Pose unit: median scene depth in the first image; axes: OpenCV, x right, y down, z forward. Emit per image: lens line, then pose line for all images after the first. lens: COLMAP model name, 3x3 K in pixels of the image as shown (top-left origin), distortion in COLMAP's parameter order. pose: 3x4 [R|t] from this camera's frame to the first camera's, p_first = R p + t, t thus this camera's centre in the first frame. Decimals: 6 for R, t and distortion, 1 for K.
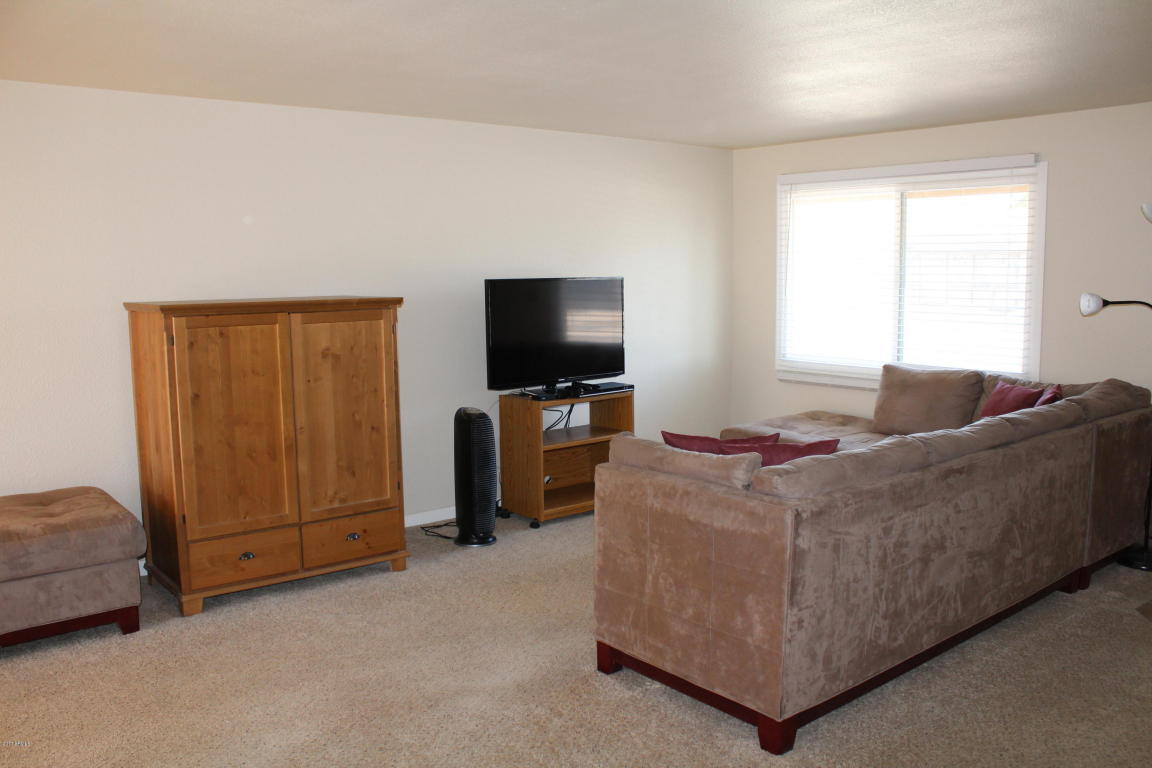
lens RADIAL K [[970.5, 0, 576.0], [0, 970.5, 384.0], [0, 0, 1]] dist [-0.007493, -0.002098]
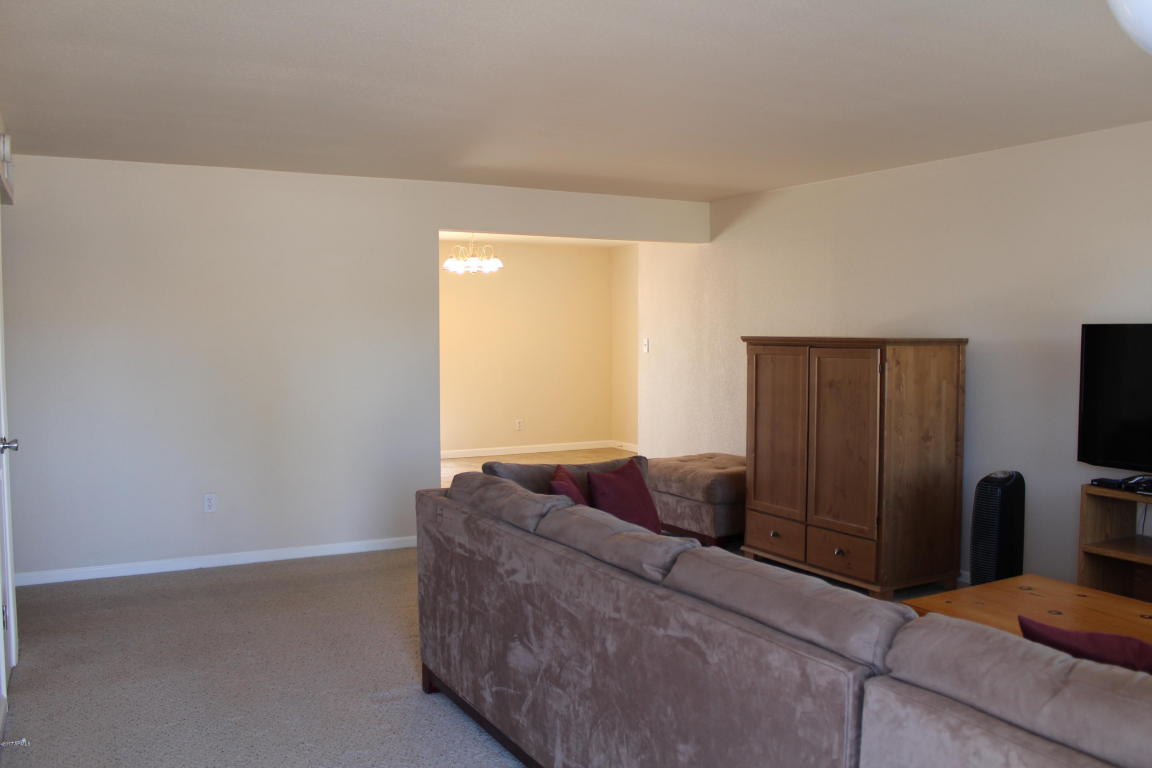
lens RADIAL K [[970.5, 0, 576.0], [0, 970.5, 384.0], [0, 0, 1]] dist [-0.007493, -0.002098]
pose [[-0.155299, 0.055504, -0.986307, 0.936854], [-0.121333, 0.989789, 0.074805, -0.082060], [0.980388, 0.131289, -0.146979, 0.885877]]
